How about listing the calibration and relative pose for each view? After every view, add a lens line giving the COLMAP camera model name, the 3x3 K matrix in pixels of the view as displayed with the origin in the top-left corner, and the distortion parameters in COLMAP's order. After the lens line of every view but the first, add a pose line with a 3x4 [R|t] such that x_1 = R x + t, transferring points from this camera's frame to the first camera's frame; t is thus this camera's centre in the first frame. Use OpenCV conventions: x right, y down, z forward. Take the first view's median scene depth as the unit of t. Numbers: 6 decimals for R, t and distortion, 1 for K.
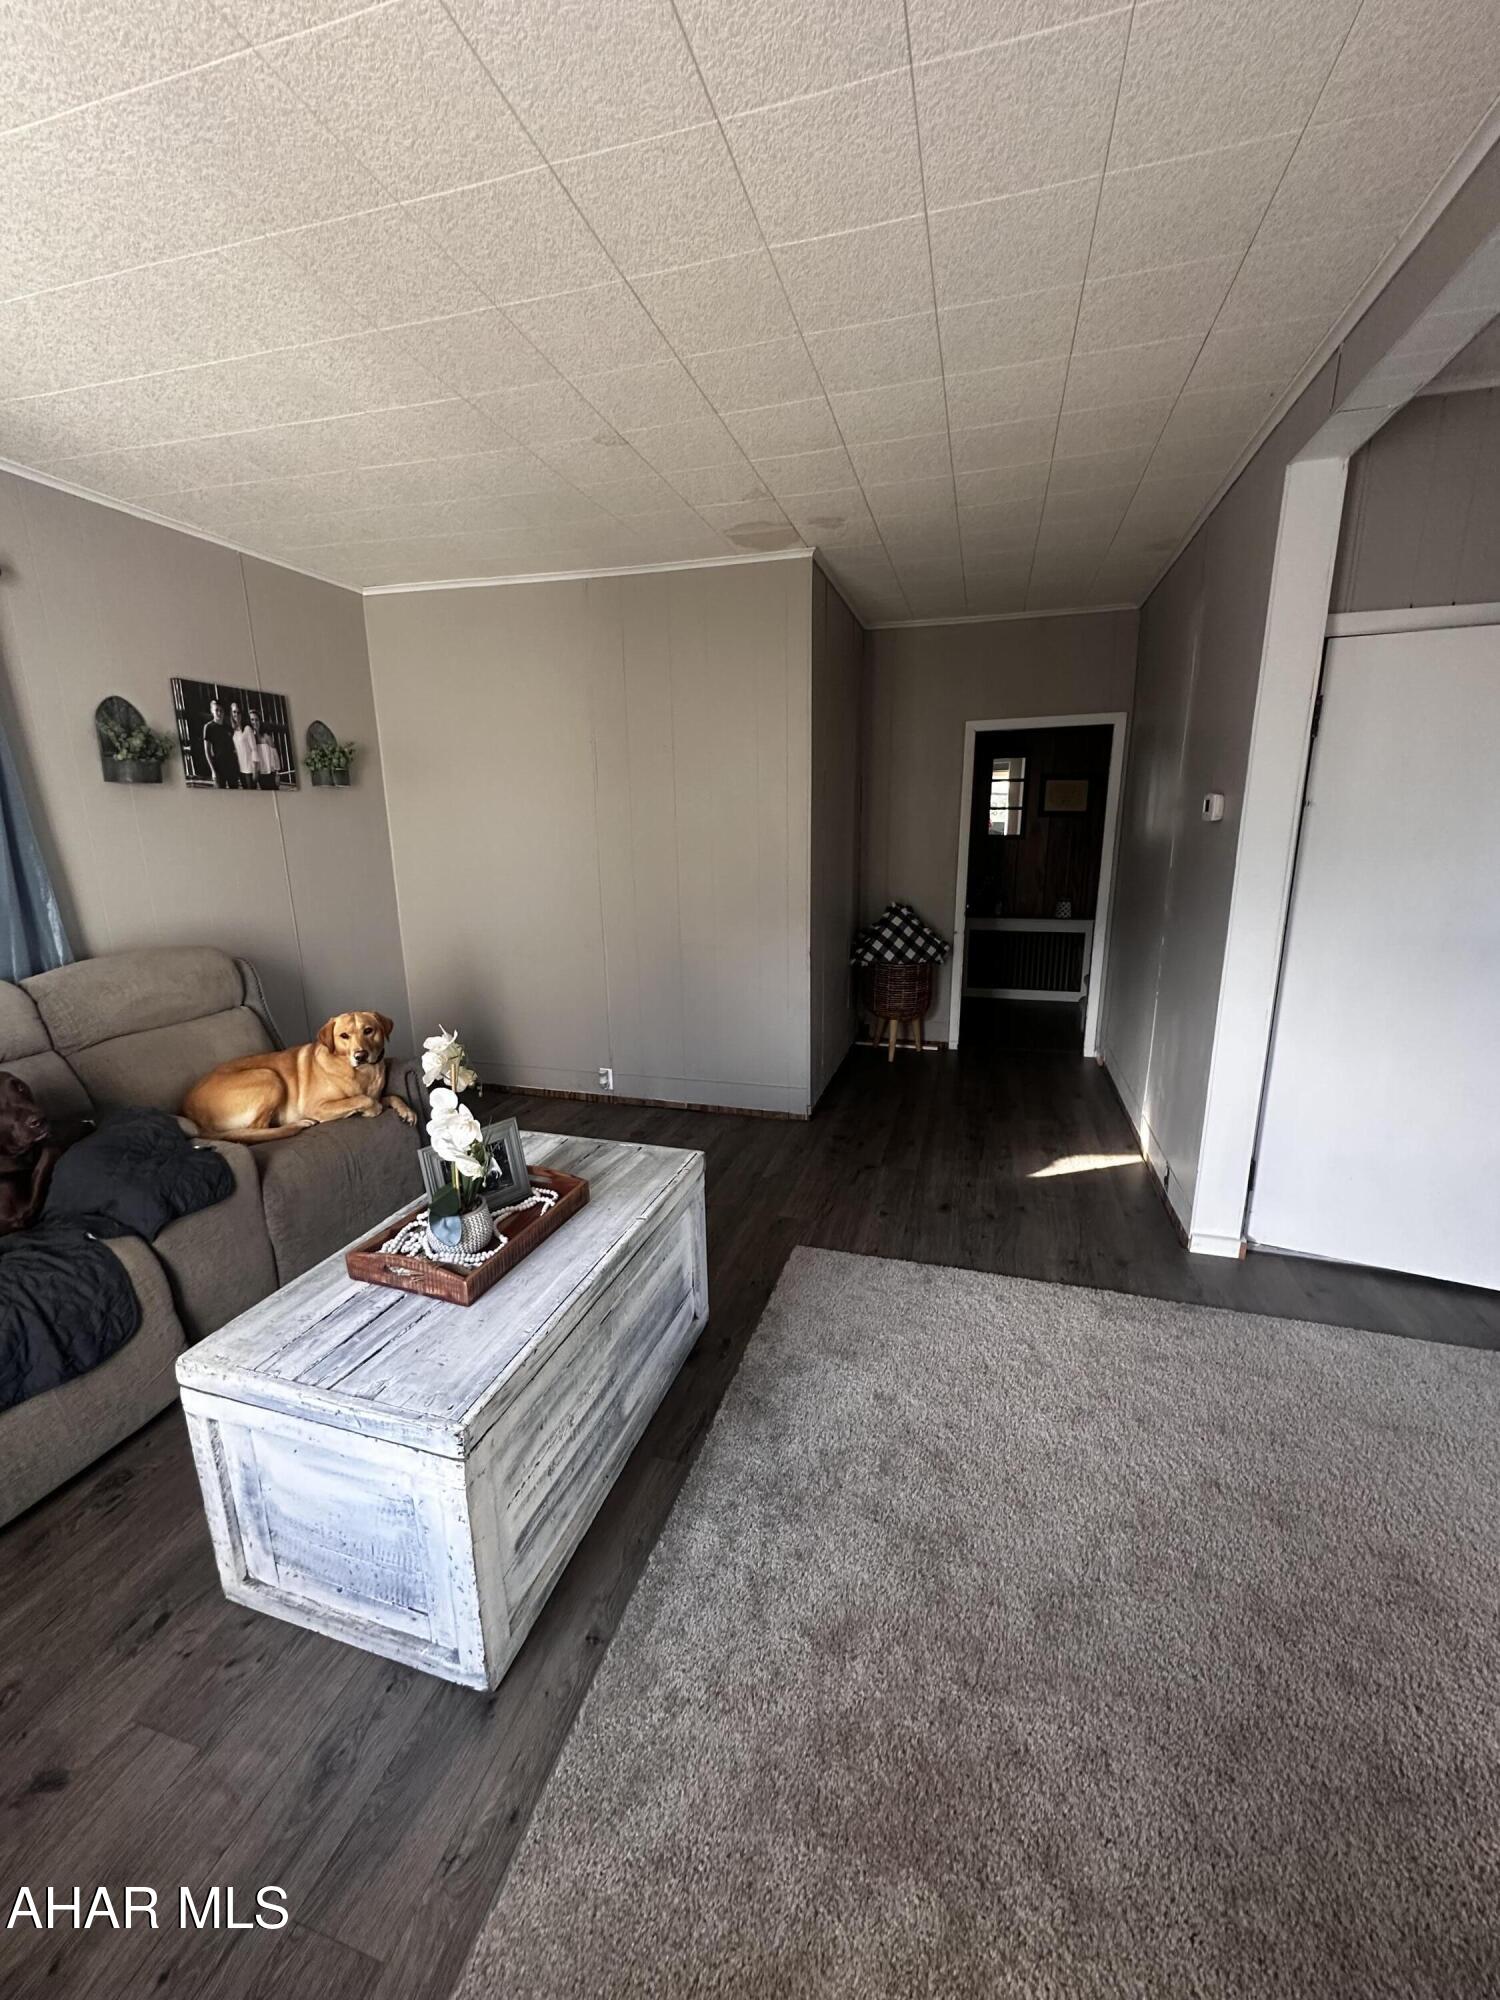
lens RADIAL K [[802.9, 0, 746.2], [0, 802.9, 992.4], [0, 0, 1]] dist [0.003775, -0.000117]
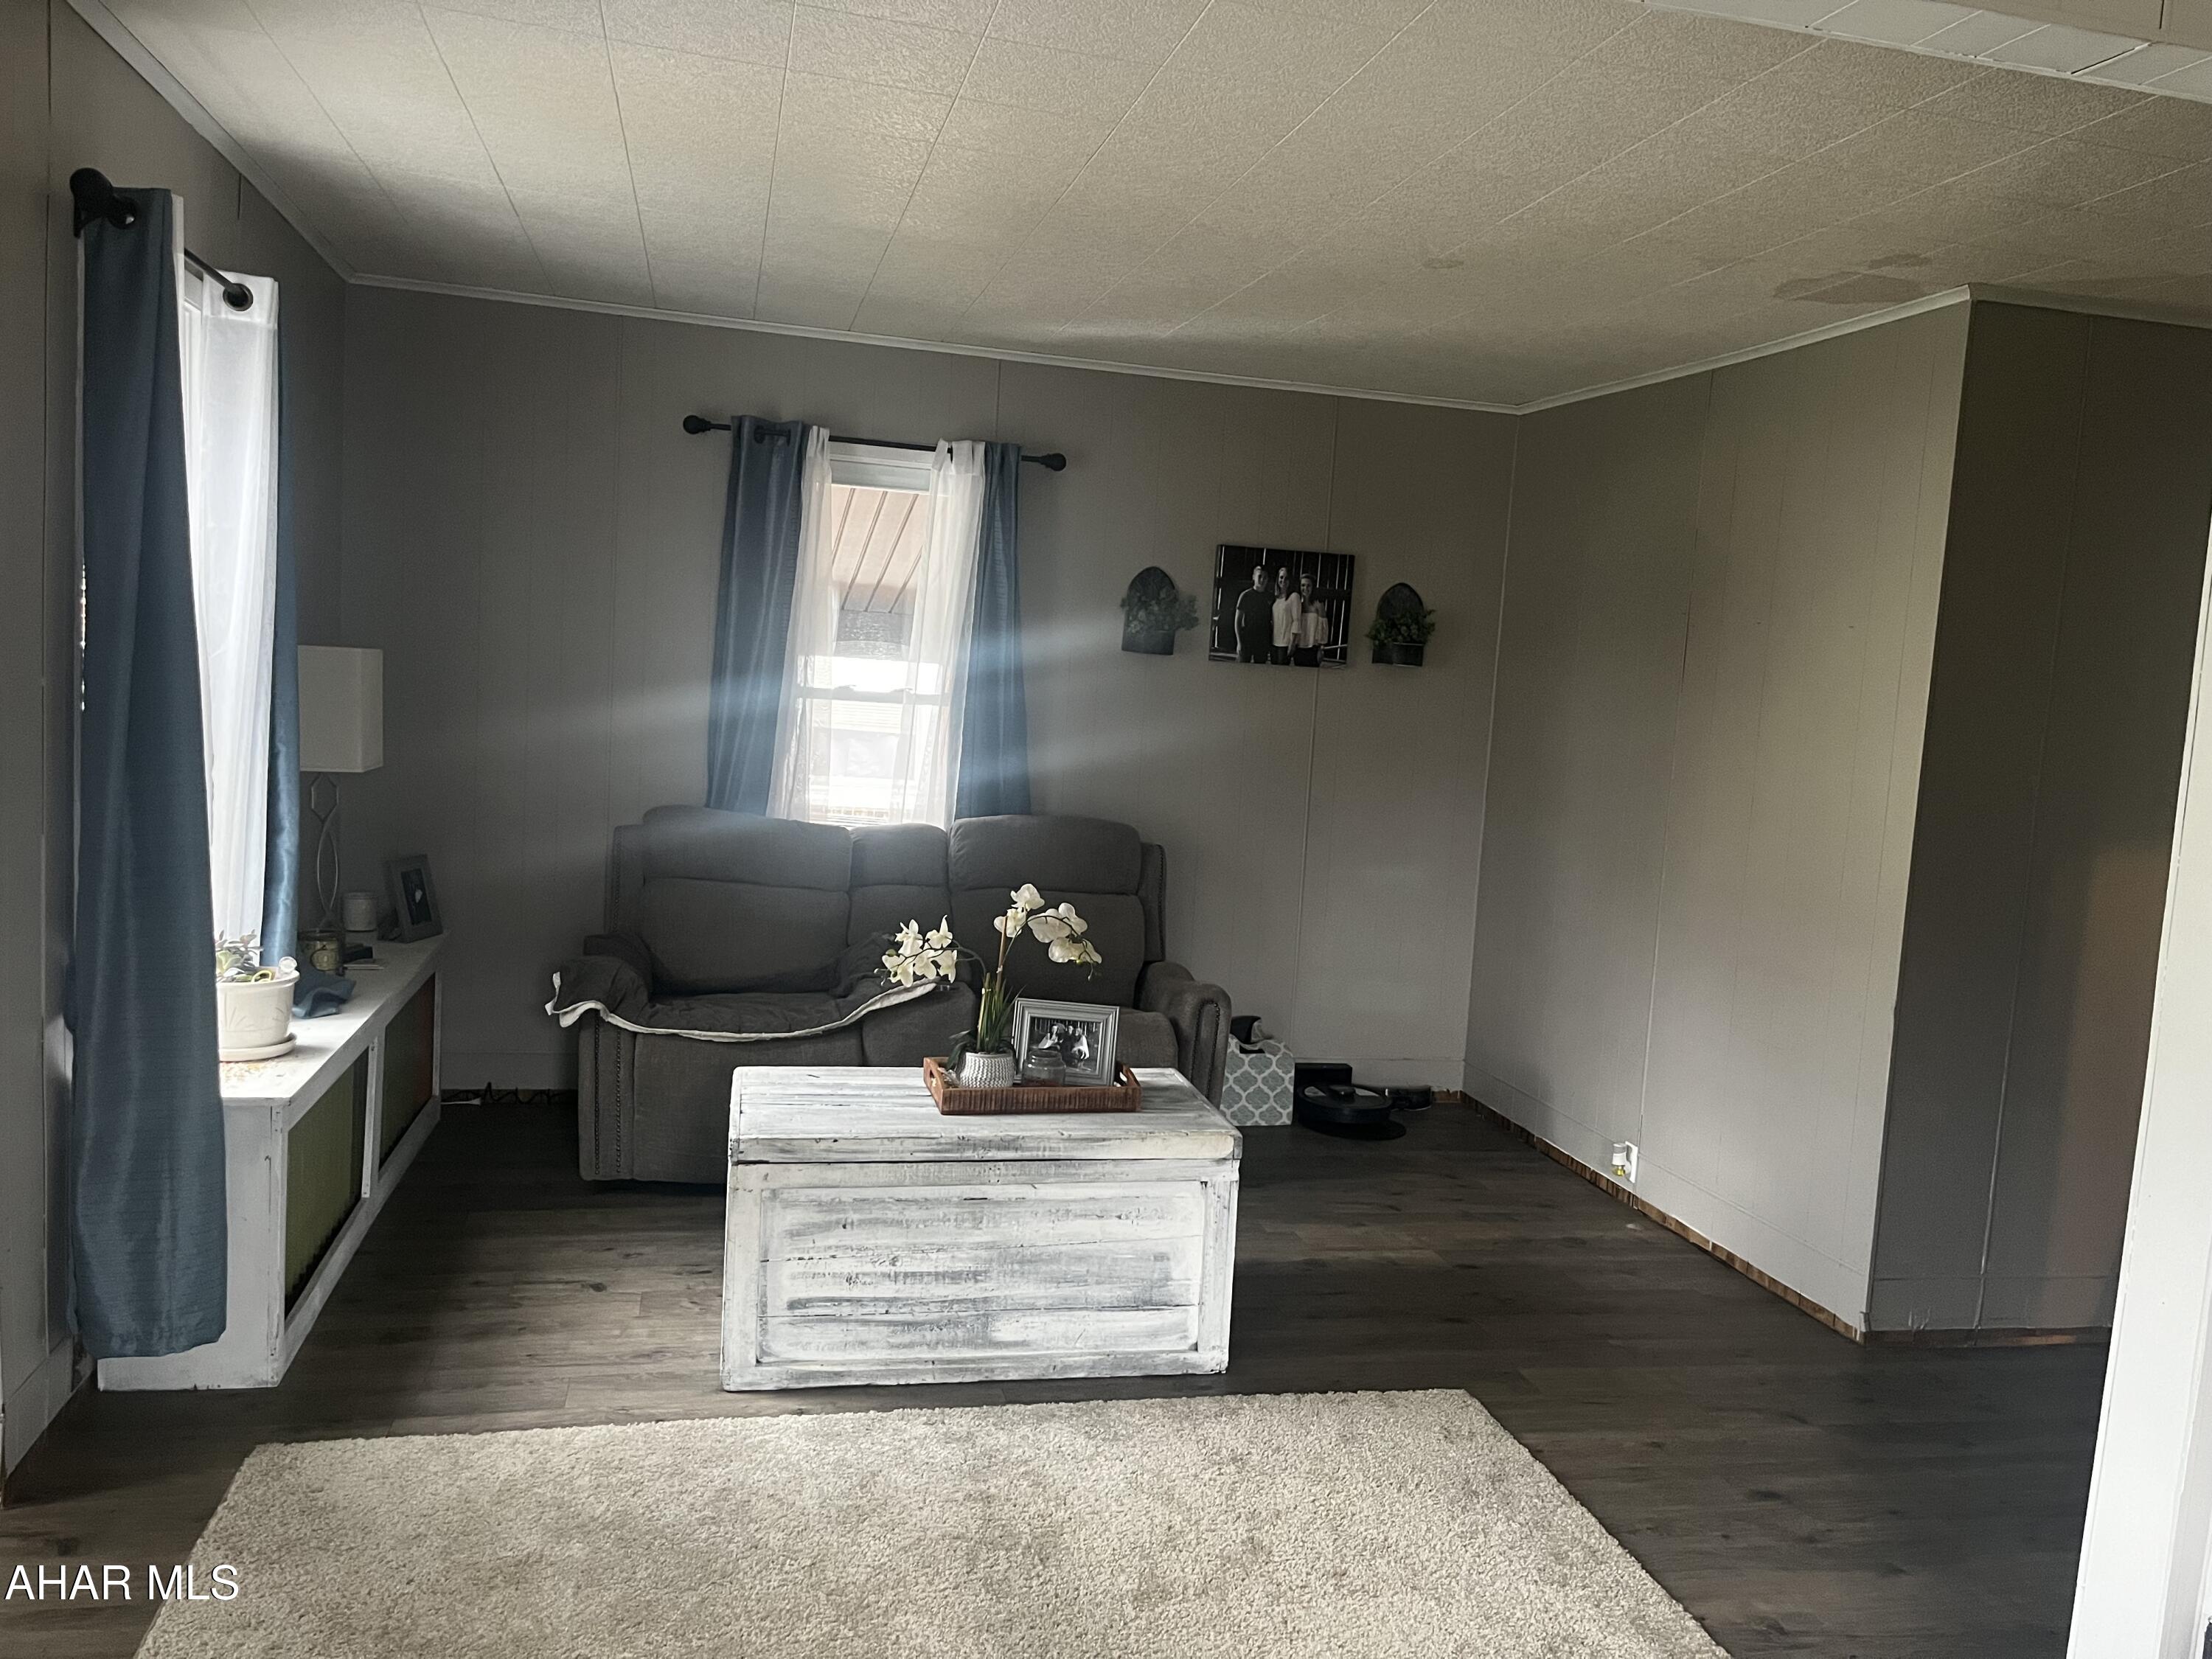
lens RADIAL K [[1666.9, 0, 1102.9], [0, 1666.9, 835.6], [0, 0, 1]] dist [0.035347, -0.041086]
pose [[0.489109, 0.125070, -0.863209, 0.826308], [-0.249961, 0.968255, -0.001343, -0.031427], [0.835639, 0.216425, 0.504845, 0.003013]]
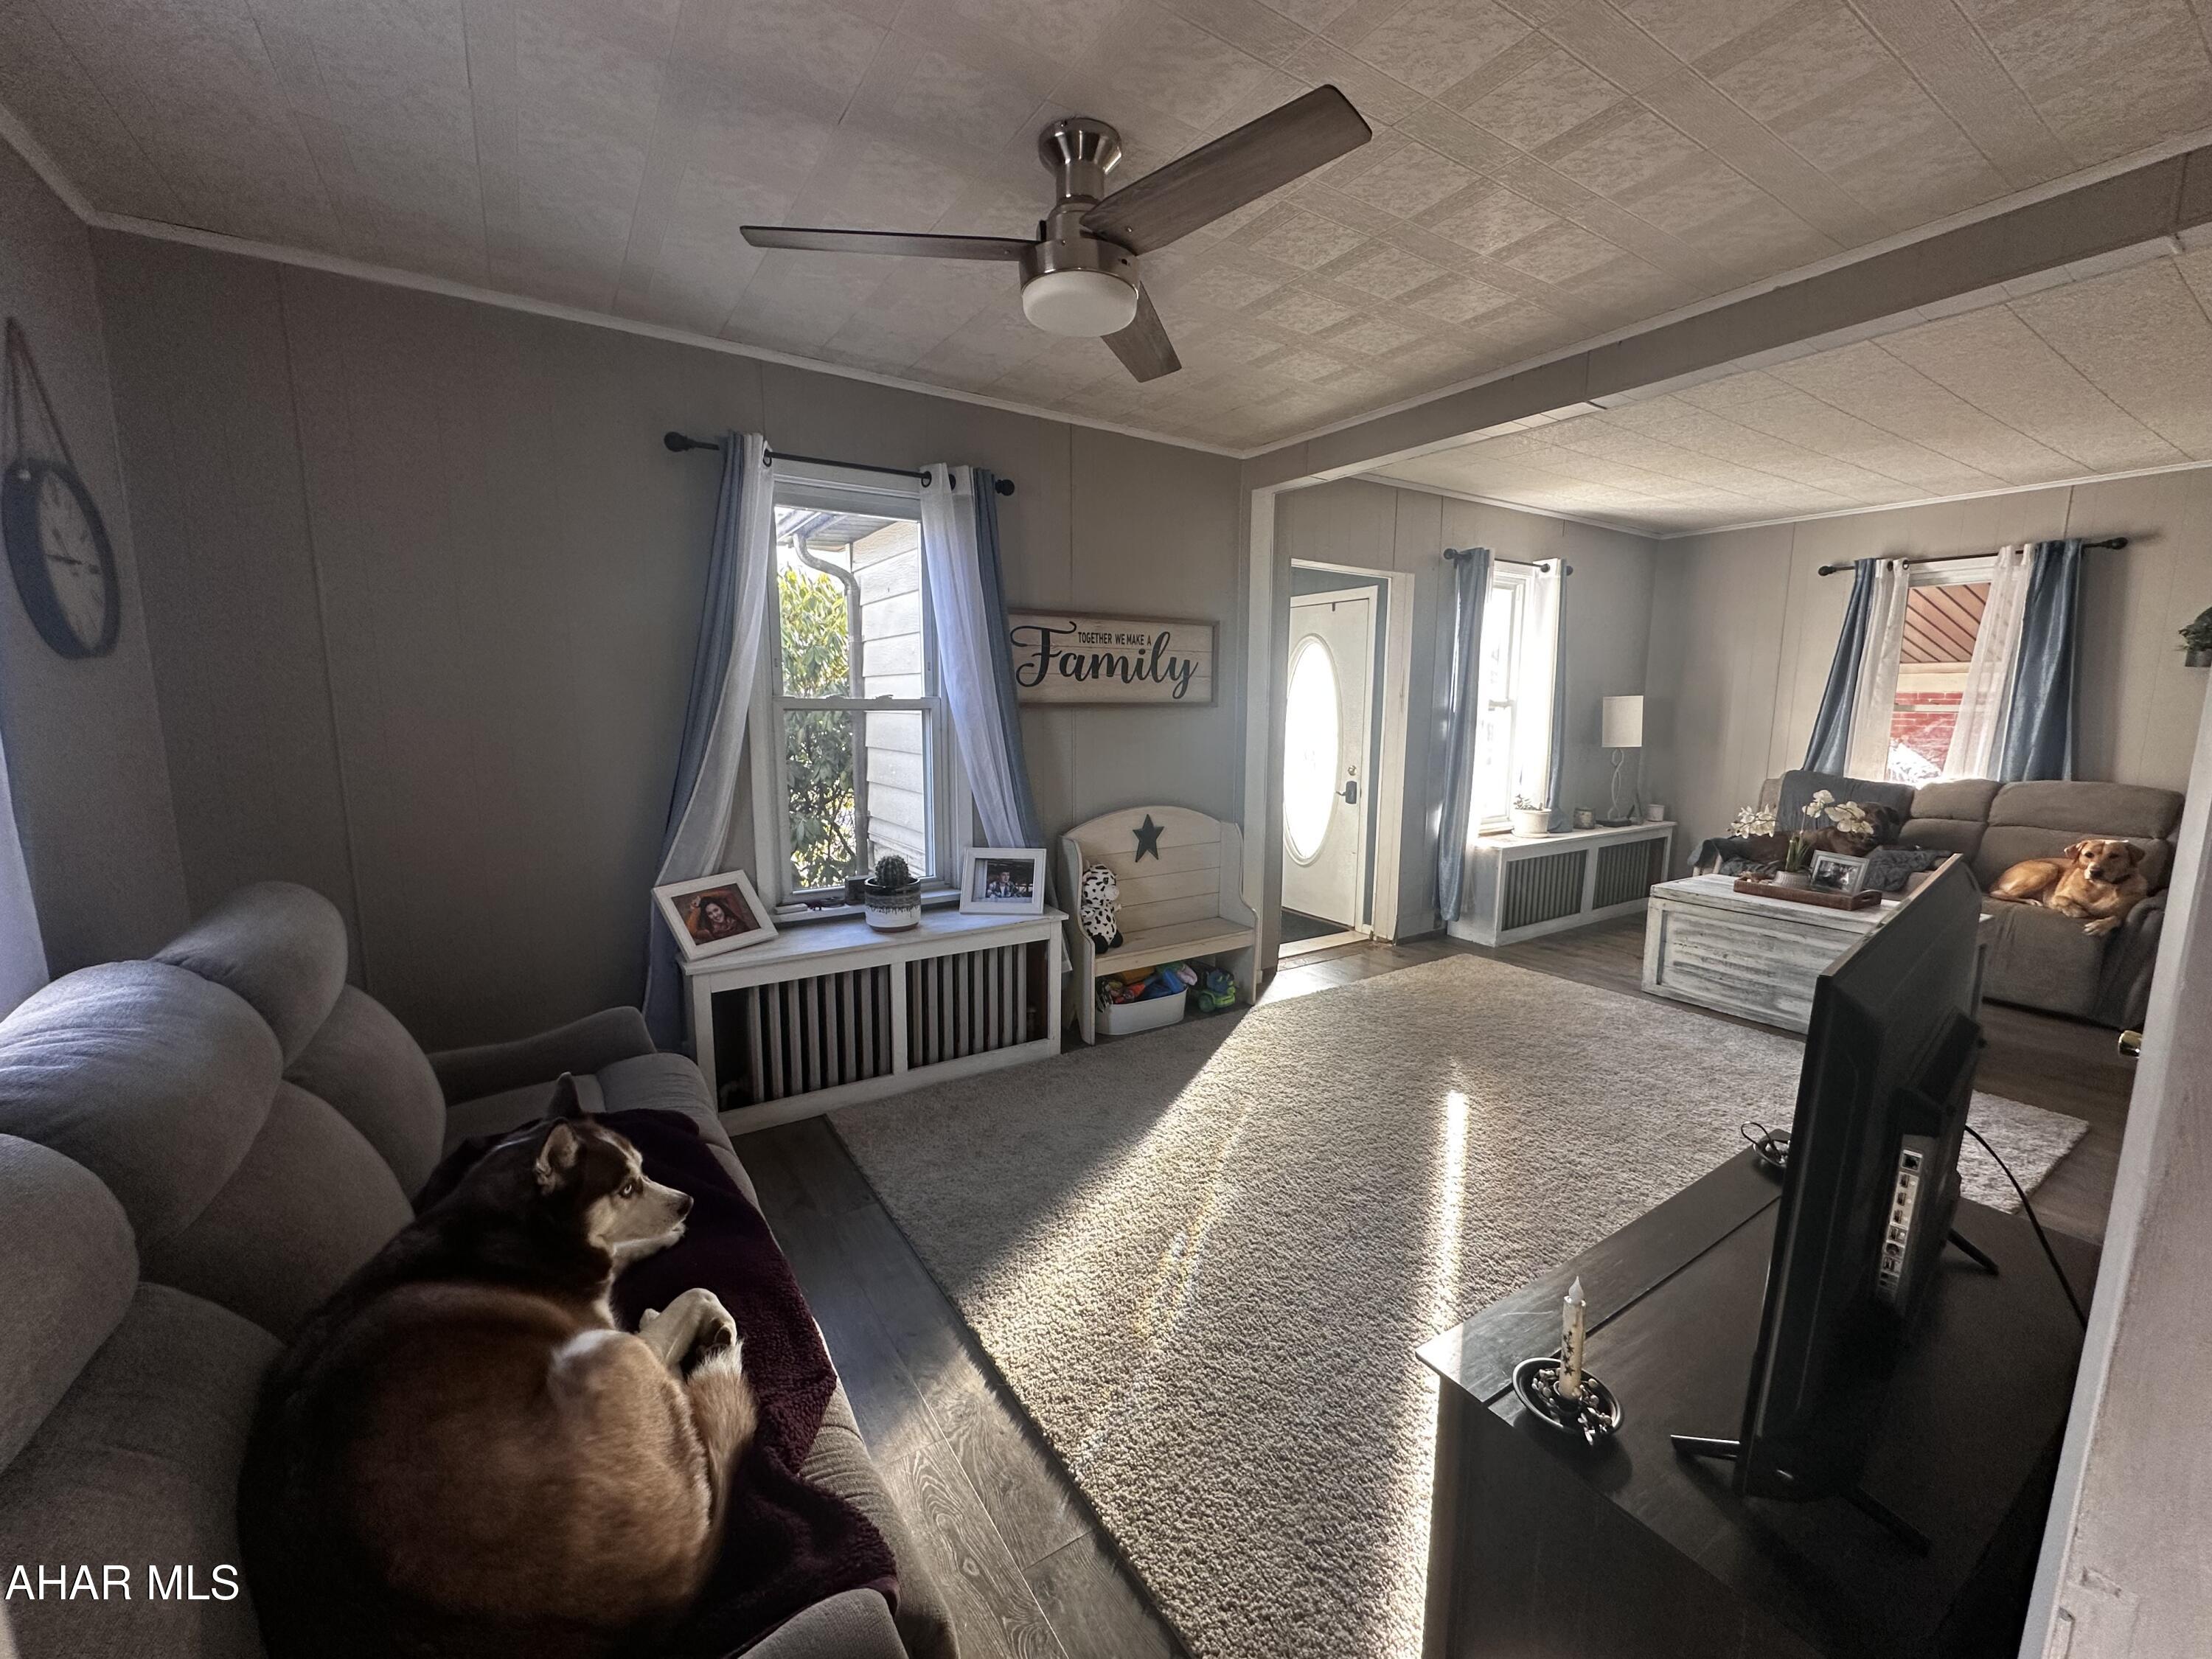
lens RADIAL K [[888.0, 0, 1097.4], [0, 888.0, 830.3], [0, 0, 1]] dist [0.003775, -0.000117]
pose [[-0.640562, 0.124256, -0.757787, 1.361014], [-0.163168, 0.942263, 0.292433, -0.124898], [0.750371, 0.310968, -0.583303, 0.491292]]
